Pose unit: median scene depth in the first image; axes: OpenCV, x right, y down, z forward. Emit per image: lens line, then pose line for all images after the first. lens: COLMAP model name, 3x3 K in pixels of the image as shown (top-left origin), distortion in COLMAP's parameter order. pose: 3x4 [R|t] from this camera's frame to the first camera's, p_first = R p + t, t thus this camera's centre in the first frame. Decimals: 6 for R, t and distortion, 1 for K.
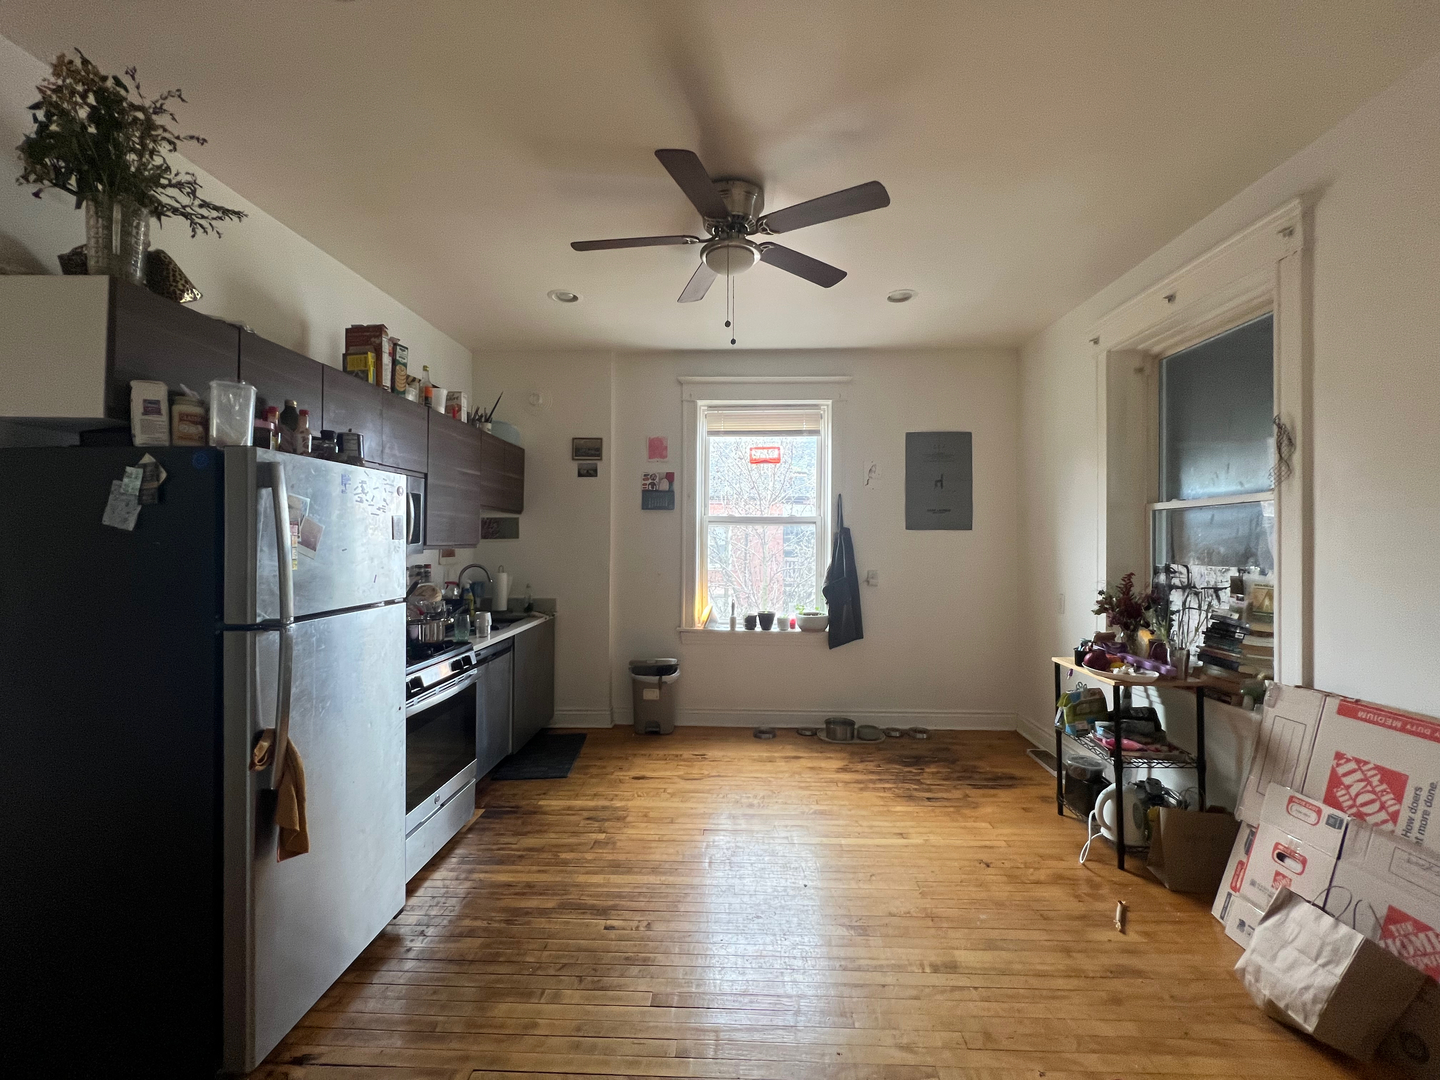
lens RADIAL K [[573.3, 0, 720.0], [0, 573.3, 540.0], [0, 0, 1]] dist [-0.005847, -0.000246]
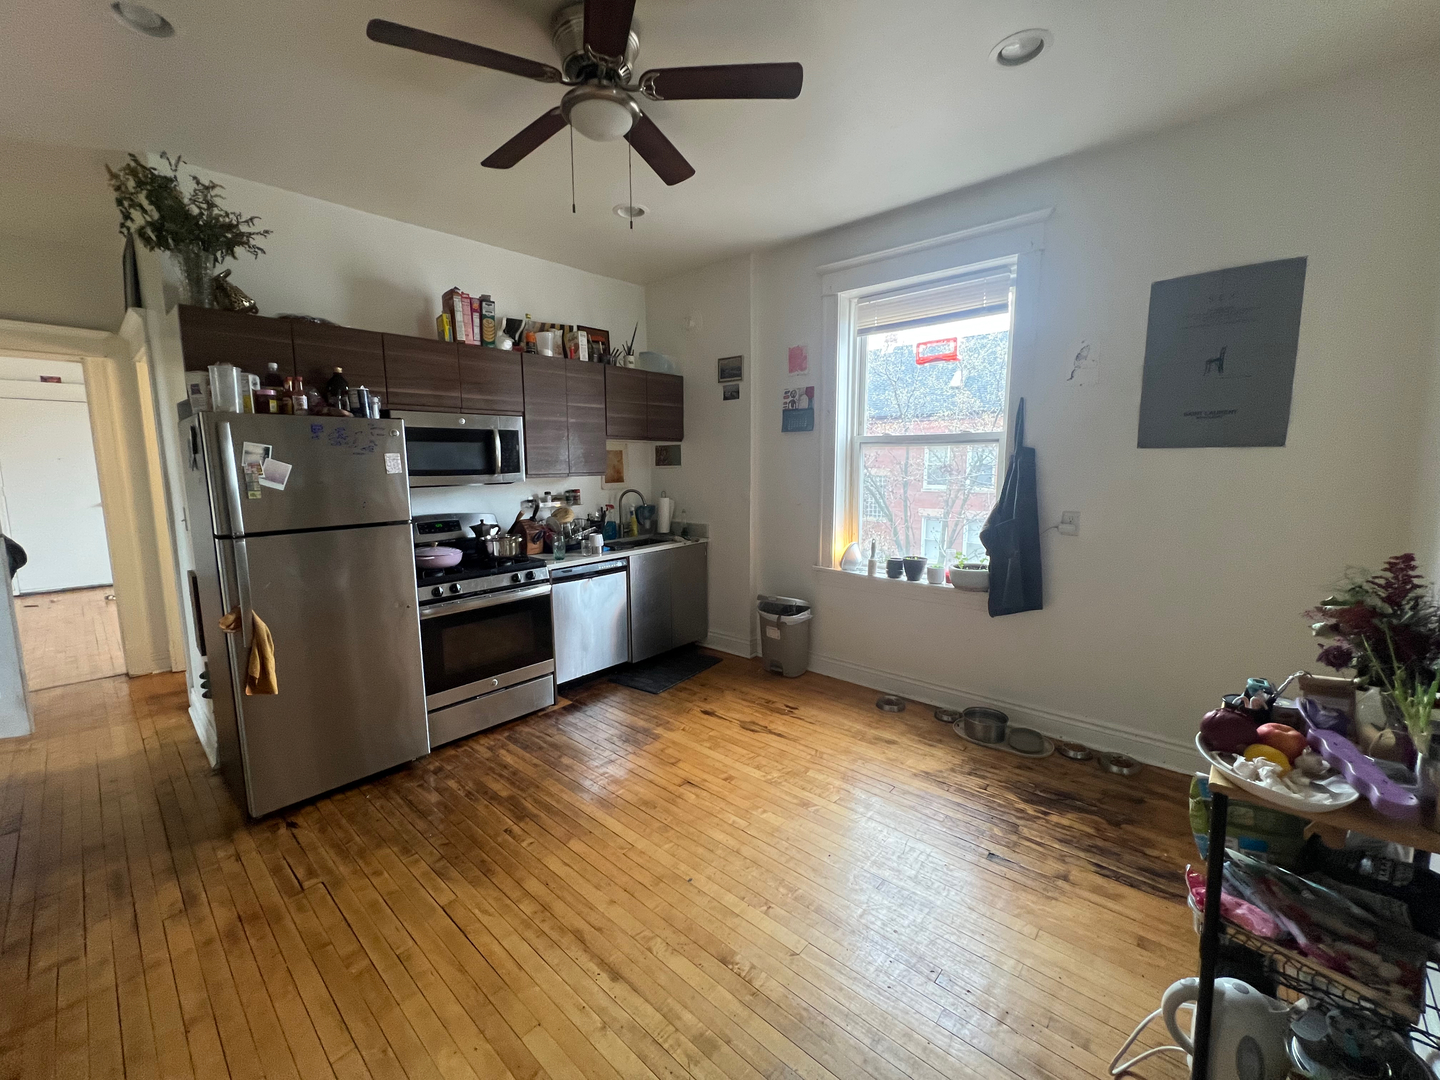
lens RADIAL K [[573.3, 0, 720.0], [0, 573.3, 540.0], [0, 0, 1]] dist [-0.005847, -0.000246]
pose [[0.774358, 0.077695, -0.627960, 0.373212], [0.010404, 0.990735, 0.135410, -0.008162], [0.632662, -0.111390, 0.766375, 0.234982]]
